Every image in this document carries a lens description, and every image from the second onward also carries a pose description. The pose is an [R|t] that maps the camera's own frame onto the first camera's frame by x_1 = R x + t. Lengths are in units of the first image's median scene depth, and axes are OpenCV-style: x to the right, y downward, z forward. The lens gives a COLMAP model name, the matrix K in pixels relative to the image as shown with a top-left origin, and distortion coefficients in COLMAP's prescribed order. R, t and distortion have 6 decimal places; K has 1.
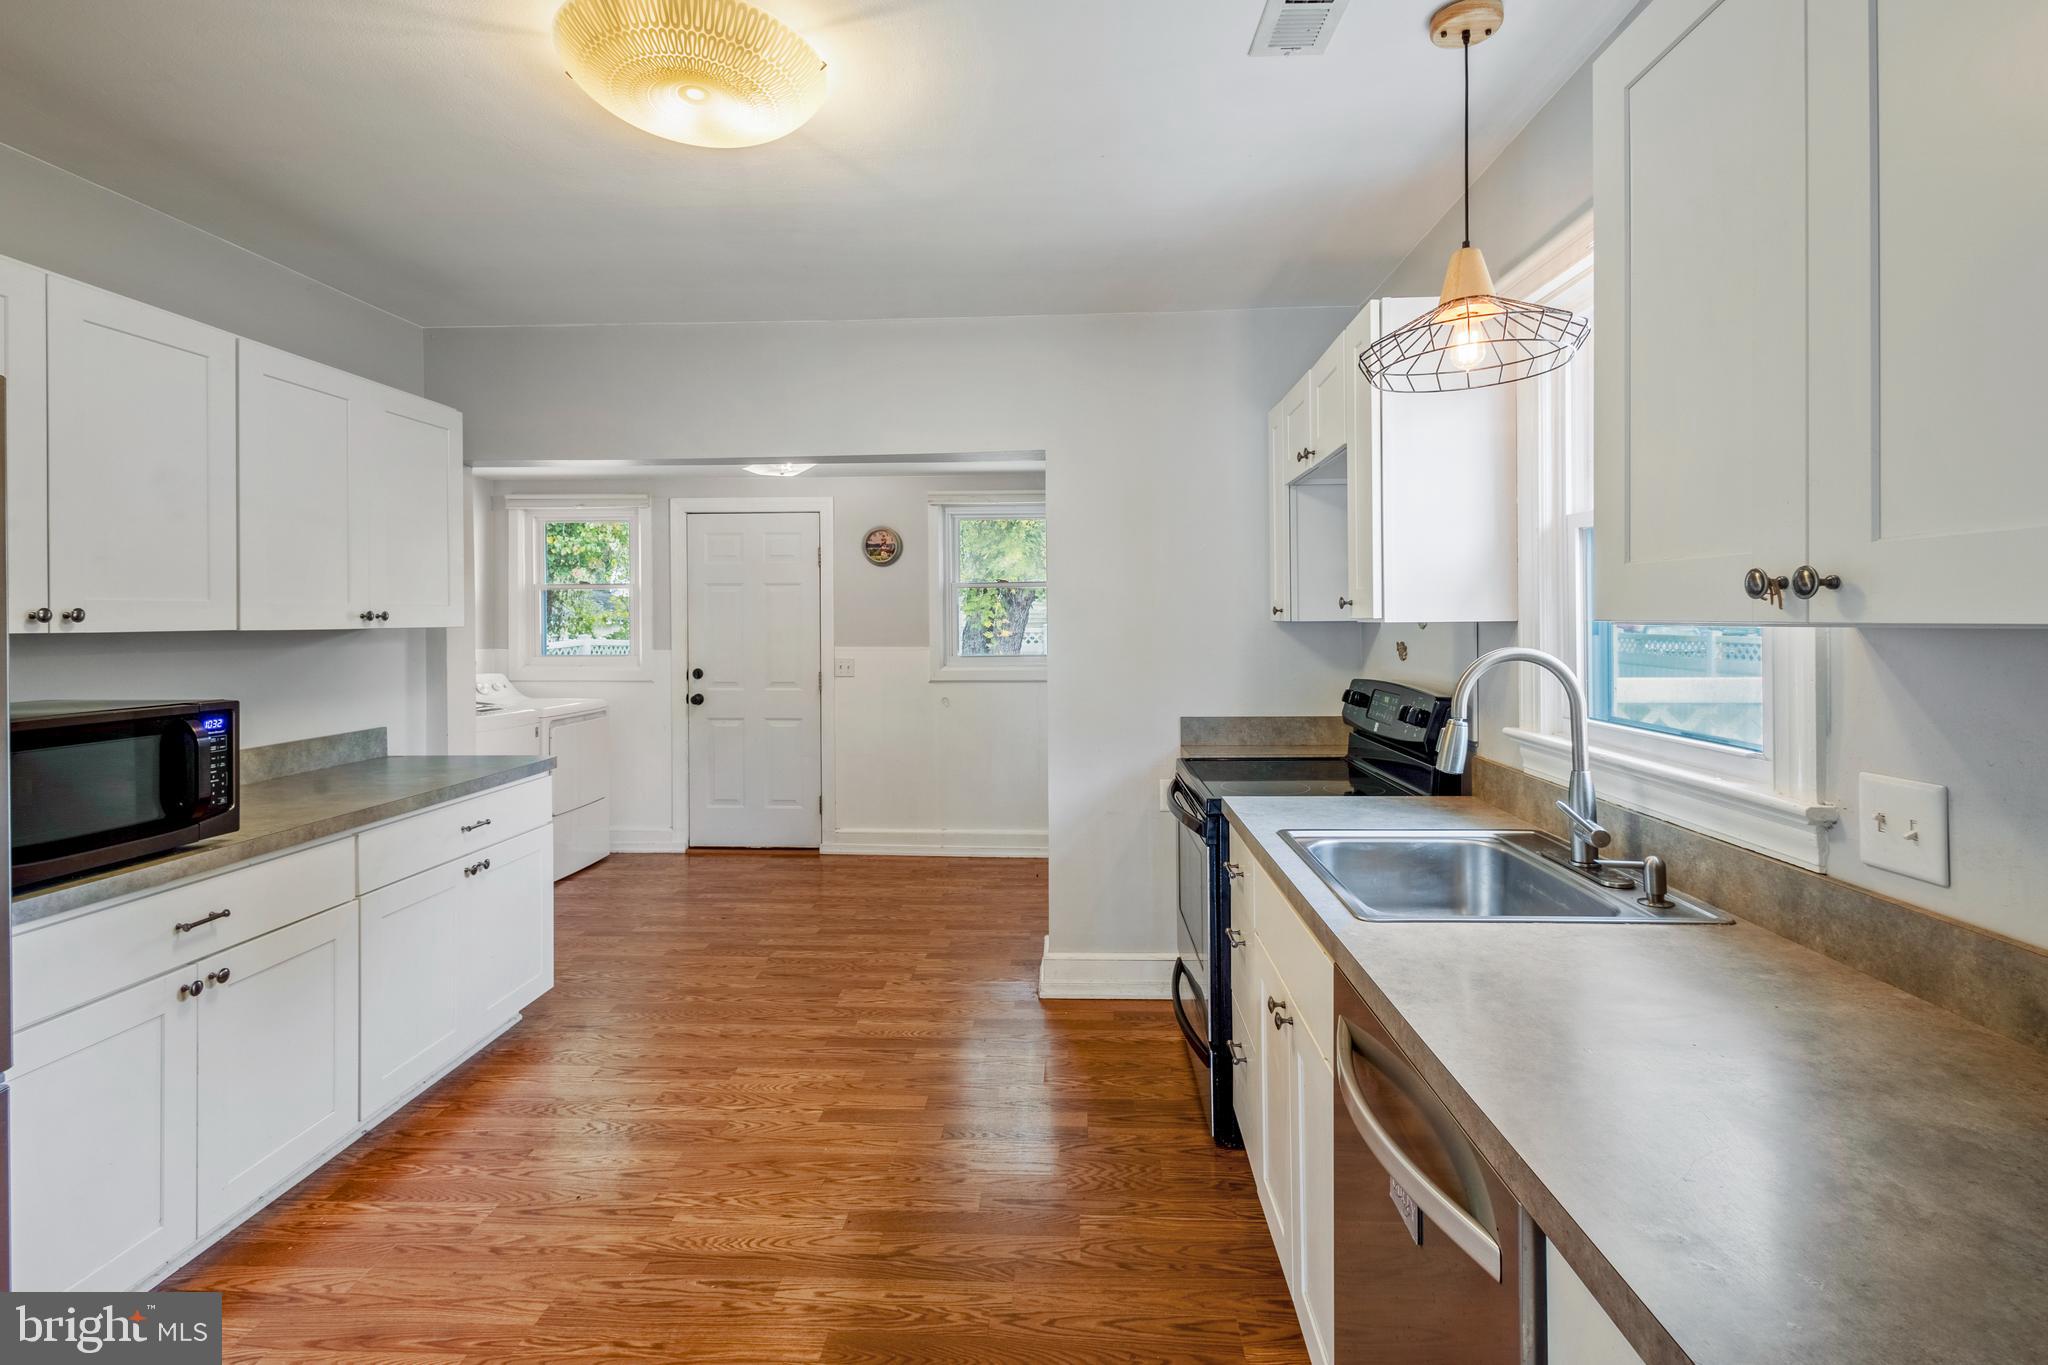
lens RADIAL K [[960.9, 0, 1032.8], [0, 960.9, 624.0], [0, 0, 1]] dist [0.001988, -0.000565]
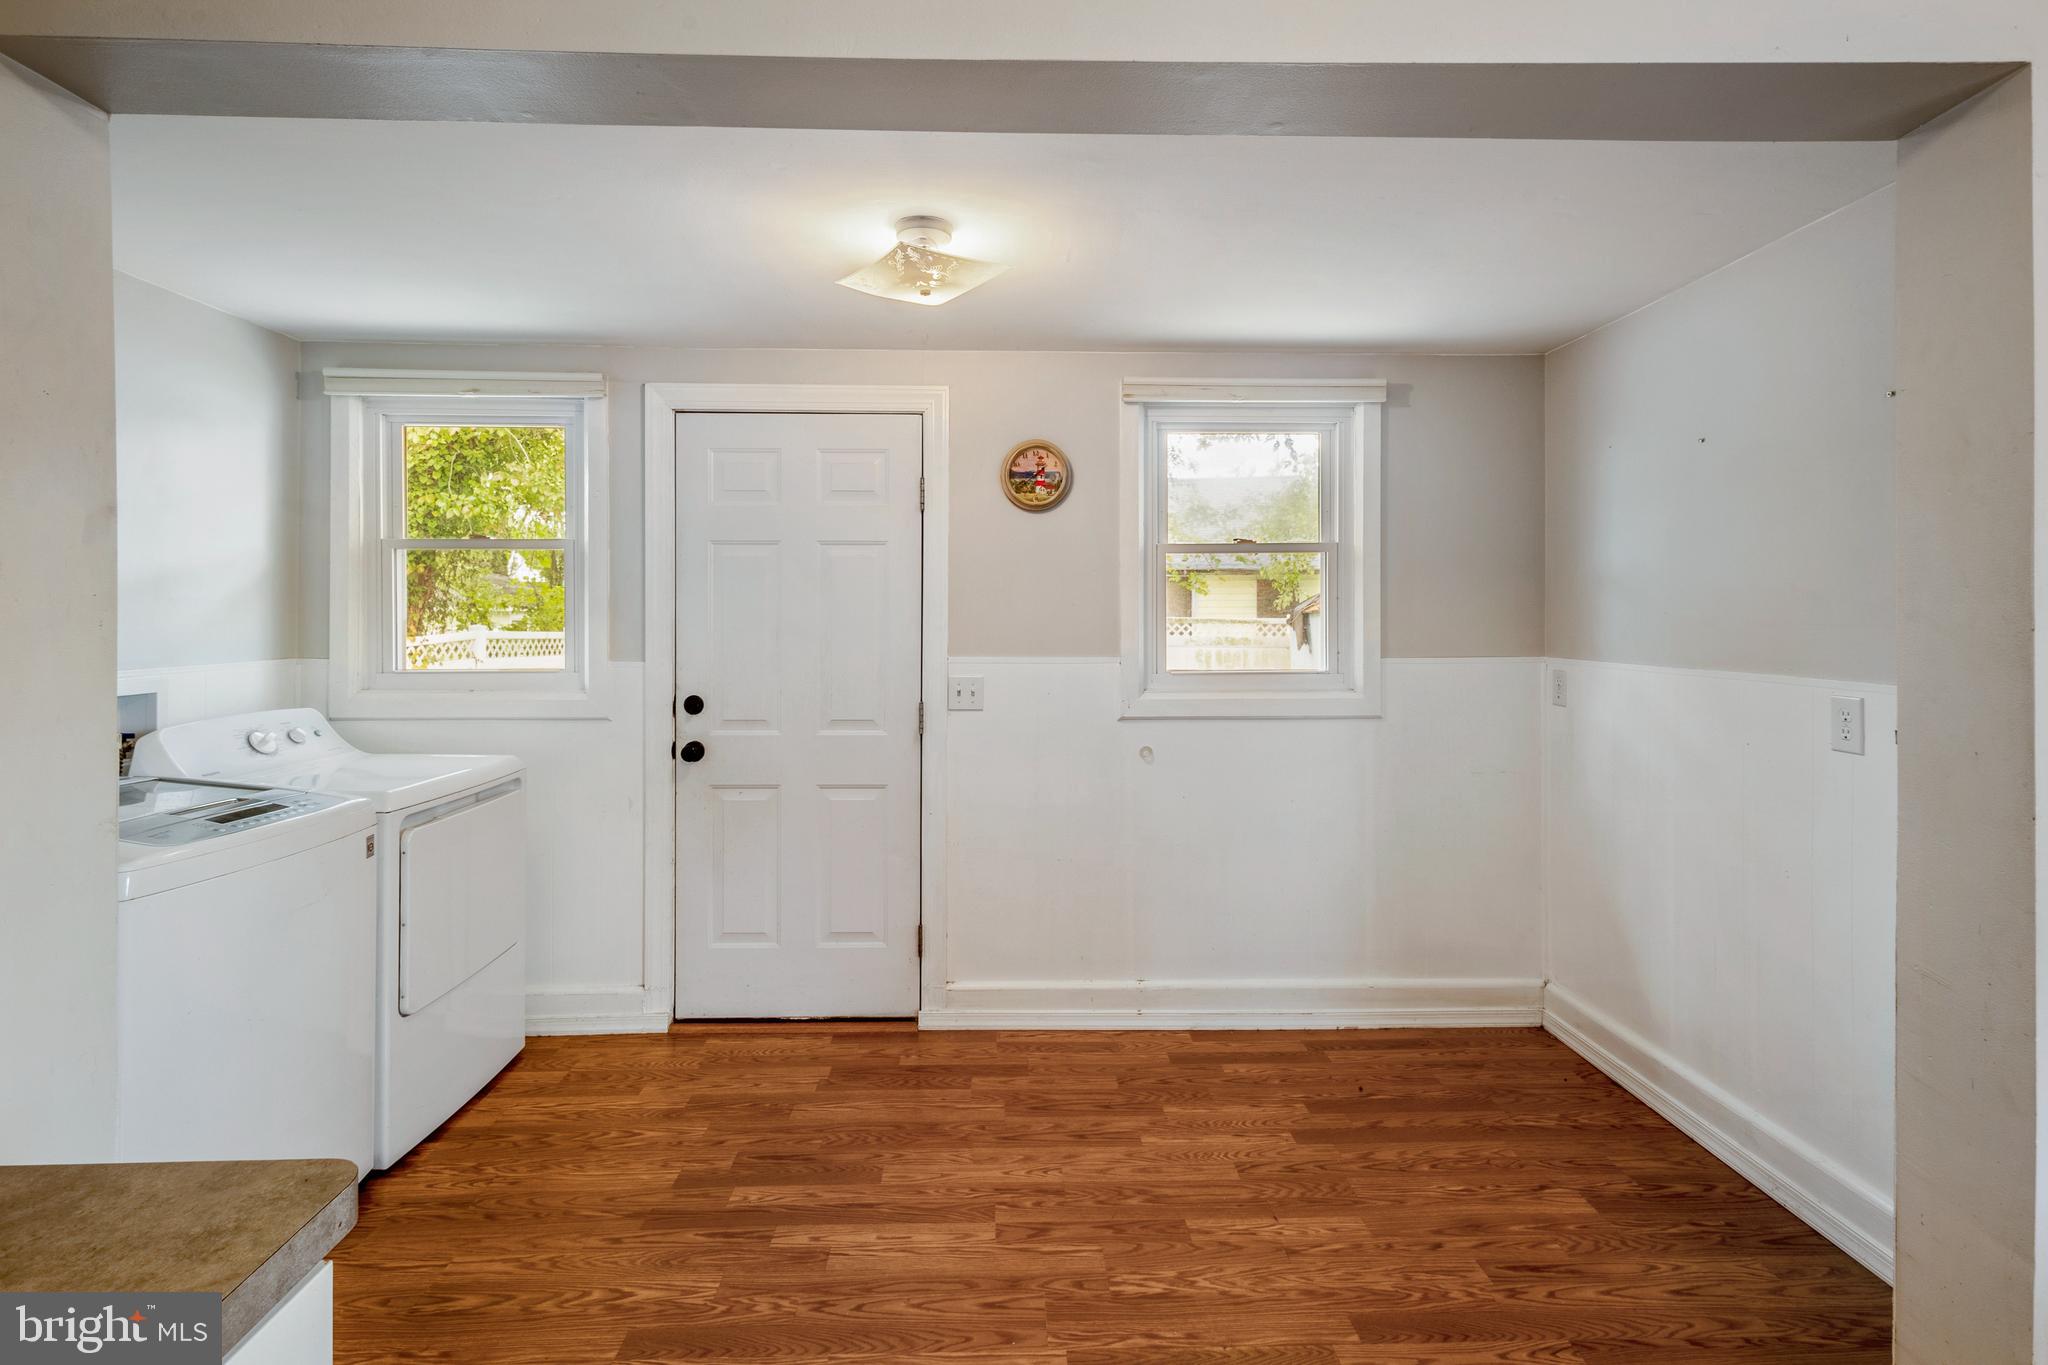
lens RADIAL K [[960.9, 0, 1025.9], [0, 960.9, 611.2], [0, 0, 1]] dist [0.001988, -0.000565]
pose [[0.996643, 0.005397, 0.081692, -0.205251], [-0.005252, 0.999984, -0.002000, -0.001507], [-0.081702, 0.001564, 0.996656, 0.439212]]
